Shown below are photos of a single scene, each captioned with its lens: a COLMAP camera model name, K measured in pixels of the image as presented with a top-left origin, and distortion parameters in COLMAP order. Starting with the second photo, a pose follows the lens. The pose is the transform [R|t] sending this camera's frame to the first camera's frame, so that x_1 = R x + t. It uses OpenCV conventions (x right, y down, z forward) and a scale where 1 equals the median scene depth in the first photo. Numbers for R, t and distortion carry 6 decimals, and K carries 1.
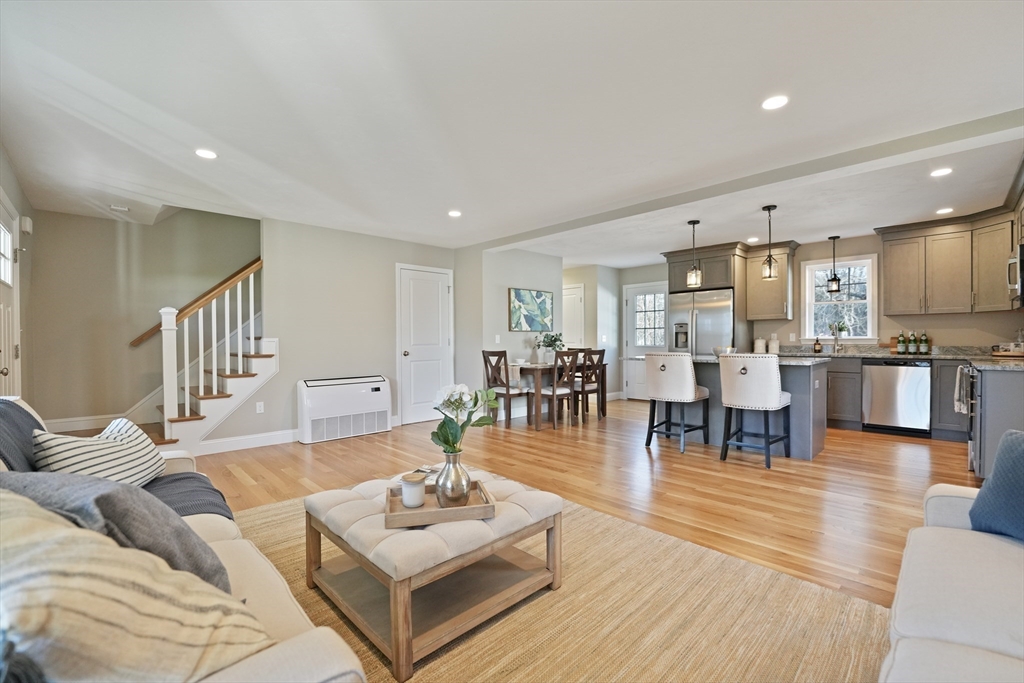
lens RADIAL K [[436.1, 0, 512.8], [0, 436.1, 347.6], [0, 0, 1]] dist [-0.032435, 0.005807]
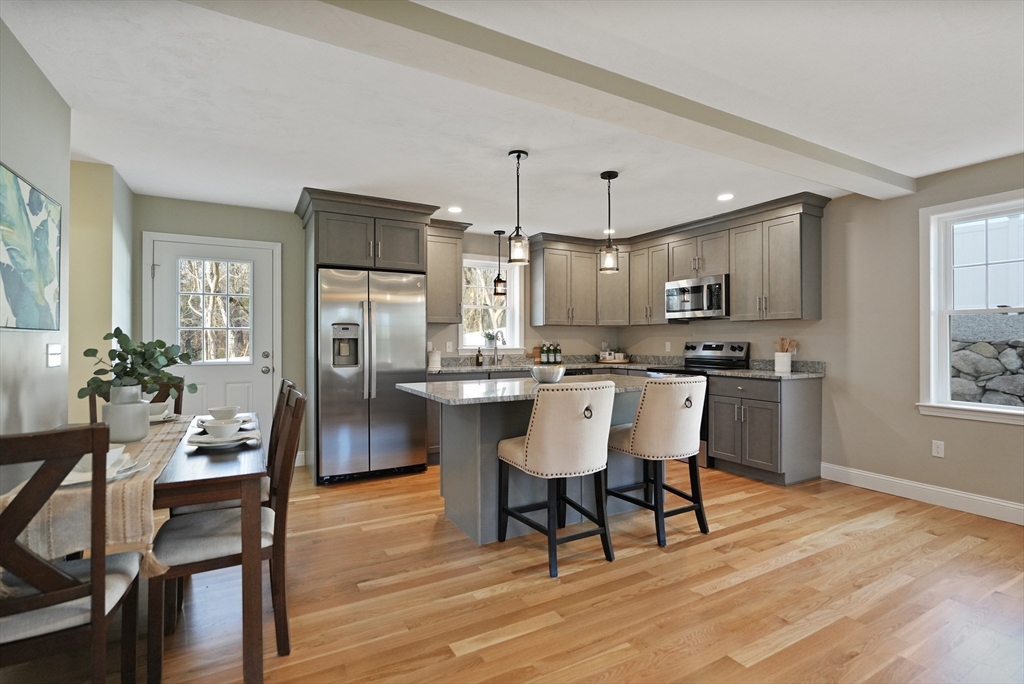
lens RADIAL K [[478.9, 0, 512.0], [0, 478.9, 342.0], [0, 0, 1]] dist [-0.016256, -0.000601]
pose [[0.260199, 0.003949, 0.965547, -0.181871], [0.013897, 0.999873, -0.007834, -0.027306], [-0.965455, 0.015457, 0.260111, 0.738466]]
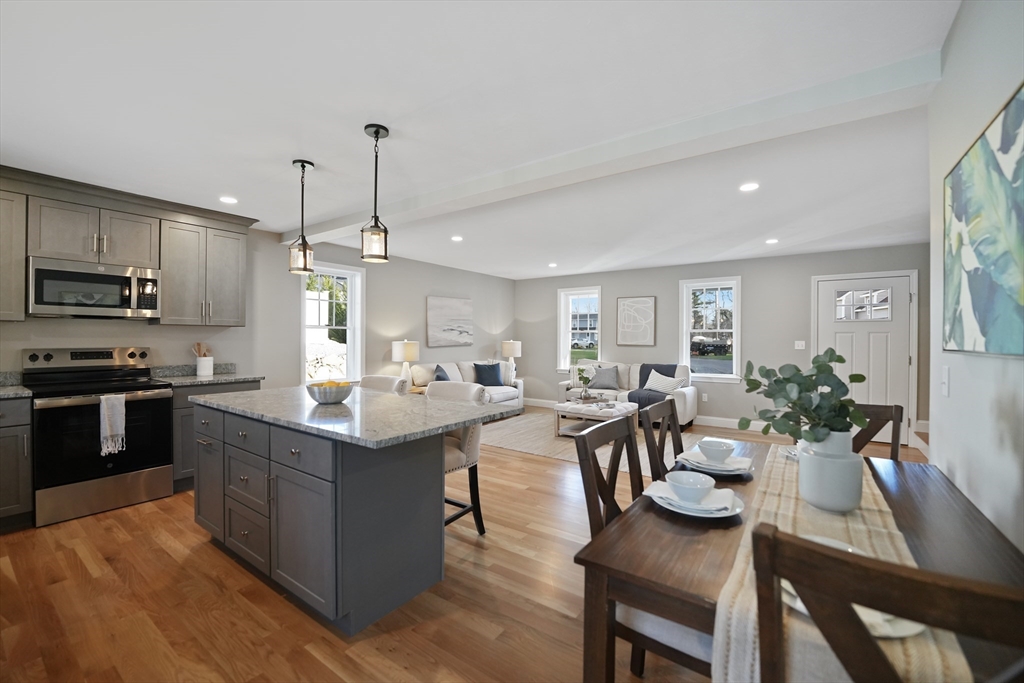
lens RADIAL K [[425.2, 0, 514.5], [0, 425.2, 340.1], [0, 0, 1]] dist [-0.025067, 0.000268]
pose [[-0.982513, 0.002111, -0.186184, 0.310201], [-0.001886, 0.999772, 0.021292, -0.055052], [0.186186, 0.021271, -0.982284, 1.317010]]
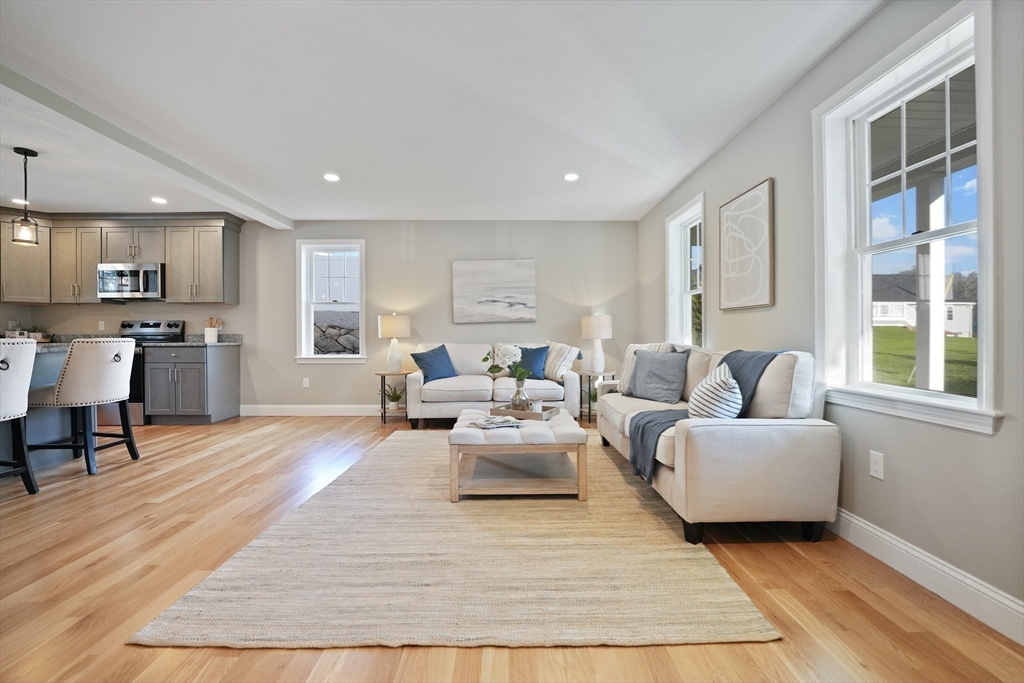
lens RADIAL K [[429.1, 0, 511.7], [0, 429.1, 338.0], [0, 0, 1]] dist [-0.029532, 0.004432]
pose [[-0.729403, 0.003698, 0.684074, -0.425203], [0.017287, 0.999766, 0.013028, 0.011580], [-0.683866, 0.021328, -0.729296, 0.738856]]
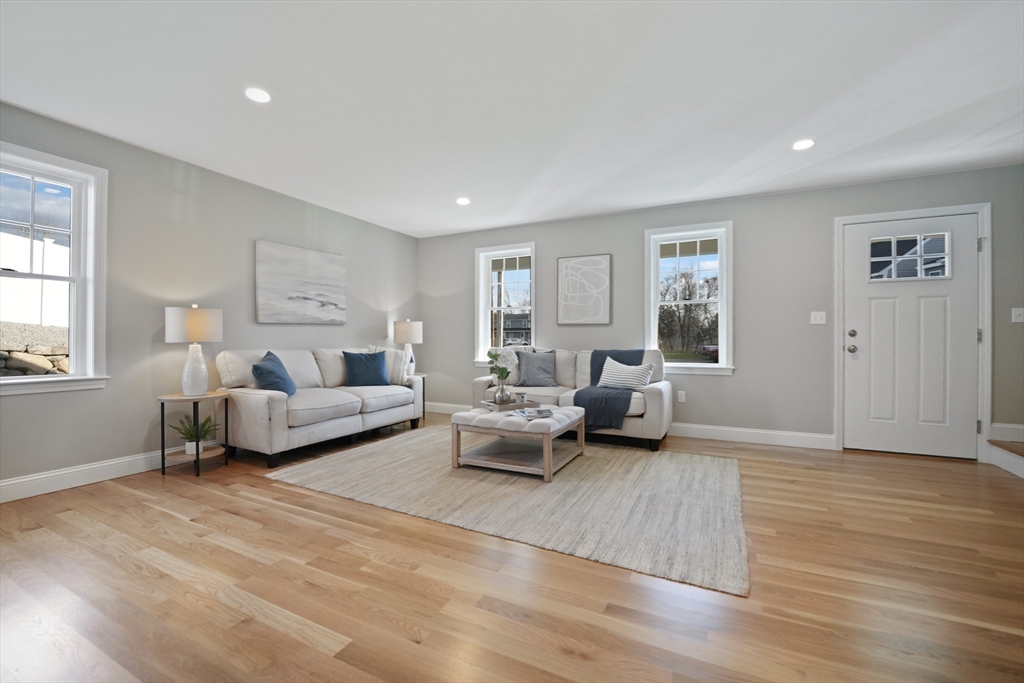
lens RADIAL K [[425.2, 0, 514.5], [0, 425.2, 340.1], [0, 0, 1]] dist [-0.025067, 0.000268]
pose [[-0.943264, 0.003086, -0.332030, 0.153769], [-0.002994, 0.999837, 0.017799, 0.003658], [0.332031, 0.017783, -0.943101, 0.939026]]
